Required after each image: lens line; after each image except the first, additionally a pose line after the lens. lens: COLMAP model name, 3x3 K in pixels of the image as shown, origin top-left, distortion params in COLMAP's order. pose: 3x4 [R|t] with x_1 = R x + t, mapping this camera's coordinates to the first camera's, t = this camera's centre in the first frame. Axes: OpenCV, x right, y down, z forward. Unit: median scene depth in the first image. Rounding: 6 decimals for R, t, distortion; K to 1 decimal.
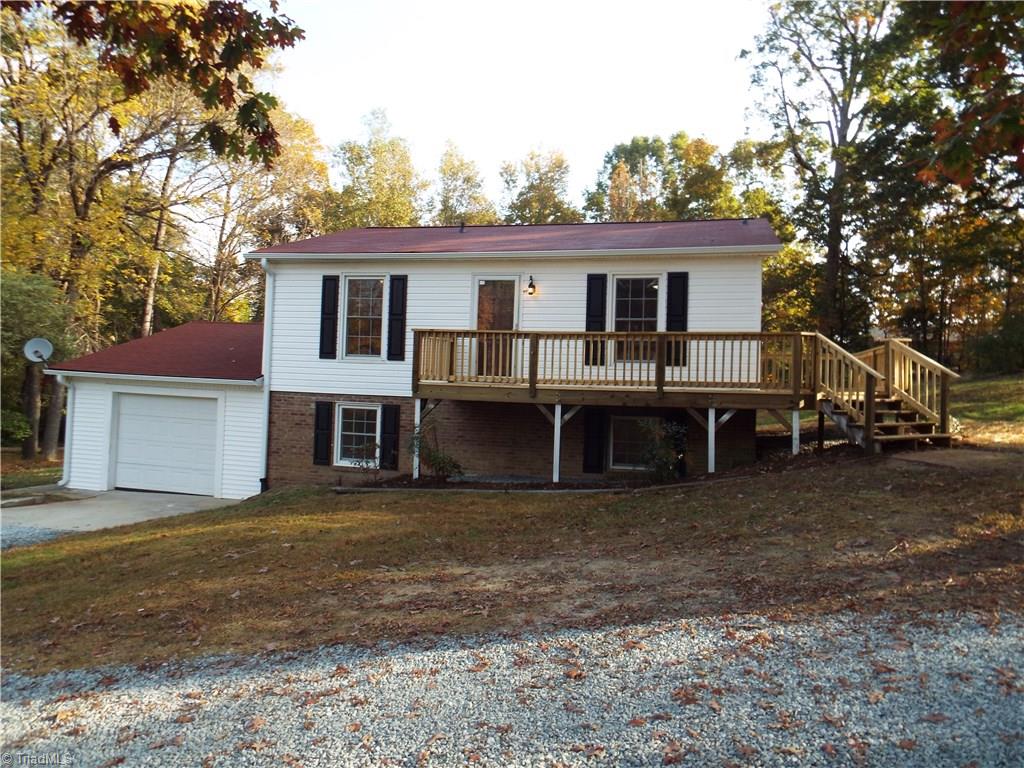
lens RADIAL K [[769.9, 0, 512.0], [0, 769.9, 384.0], [0, 0, 1]] dist [0.002335, 0.054863]
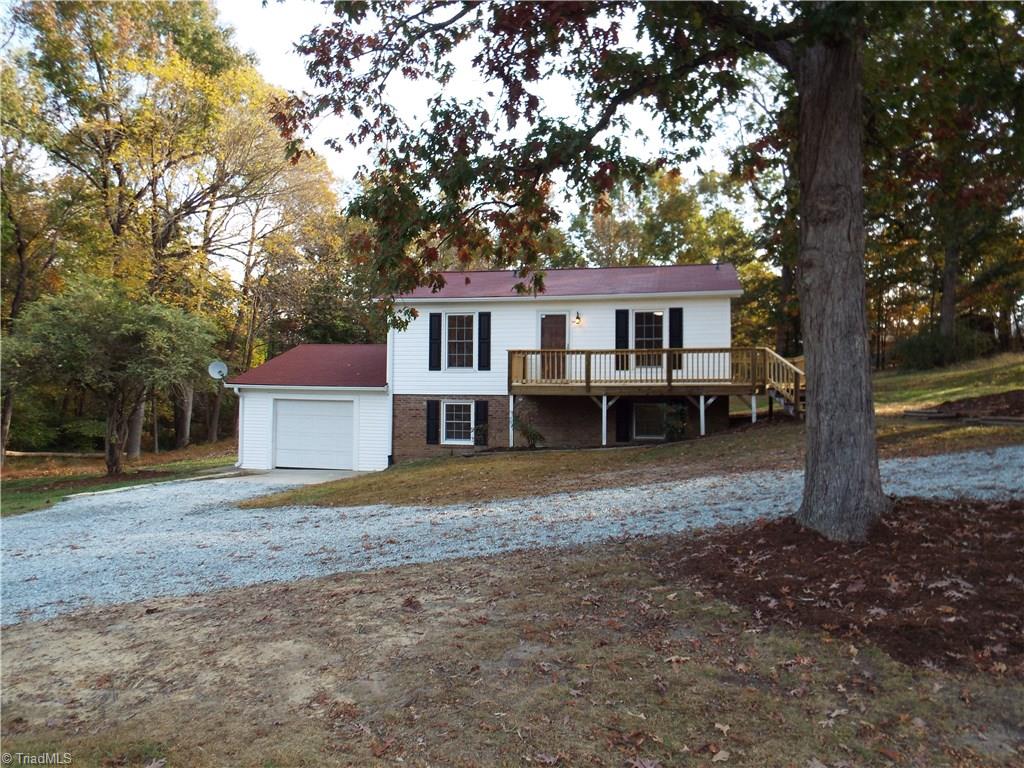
lens RADIAL K [[775.8, 0, 513.2], [0, 775.8, 399.2], [0, 0, 1]] dist [-0.004384, 0.053738]
pose [[0.998741, -0.027813, 0.041738, -0.164966], [0.027306, 0.999547, 0.012670, 0.006975], [-0.042071, -0.011514, 0.999048, -0.491273]]
